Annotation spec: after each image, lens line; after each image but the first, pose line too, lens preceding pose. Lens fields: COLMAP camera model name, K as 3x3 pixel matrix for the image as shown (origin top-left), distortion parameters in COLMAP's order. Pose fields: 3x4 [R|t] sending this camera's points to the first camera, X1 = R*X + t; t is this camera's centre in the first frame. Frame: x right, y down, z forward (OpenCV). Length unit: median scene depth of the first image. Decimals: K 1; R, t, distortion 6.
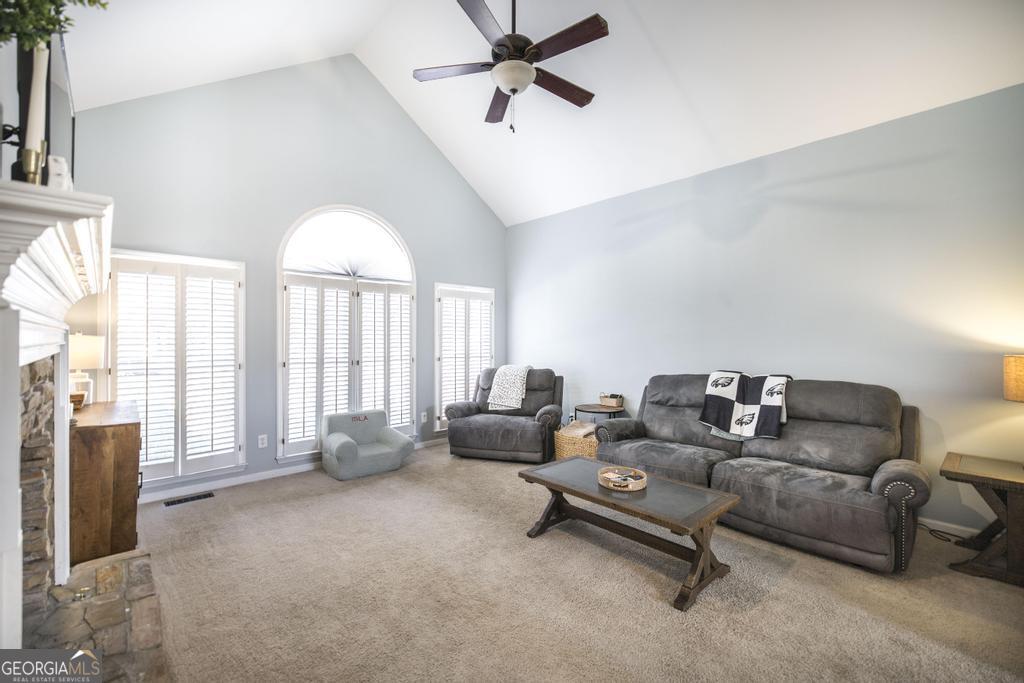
lens RADIAL K [[431.9, 0, 510.4], [0, 431.9, 337.8], [0, 0, 1]] dist [-0.001322, -0.000044]
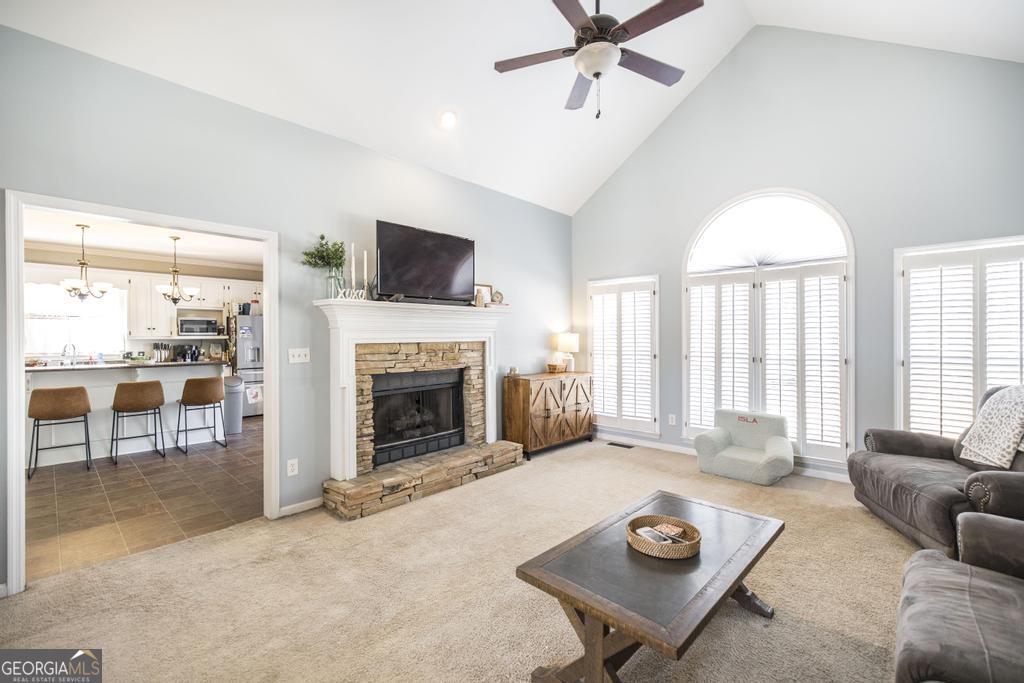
lens RADIAL K [[431.9, 0, 510.4], [0, 431.9, 337.8], [0, 0, 1]] dist [-0.001322, -0.000044]
pose [[0.063600, 0.000451, -0.997975, 0.562688], [0.005379, 0.999985, 0.000795, 0.007535], [0.997961, -0.005419, 0.063597, 0.445961]]
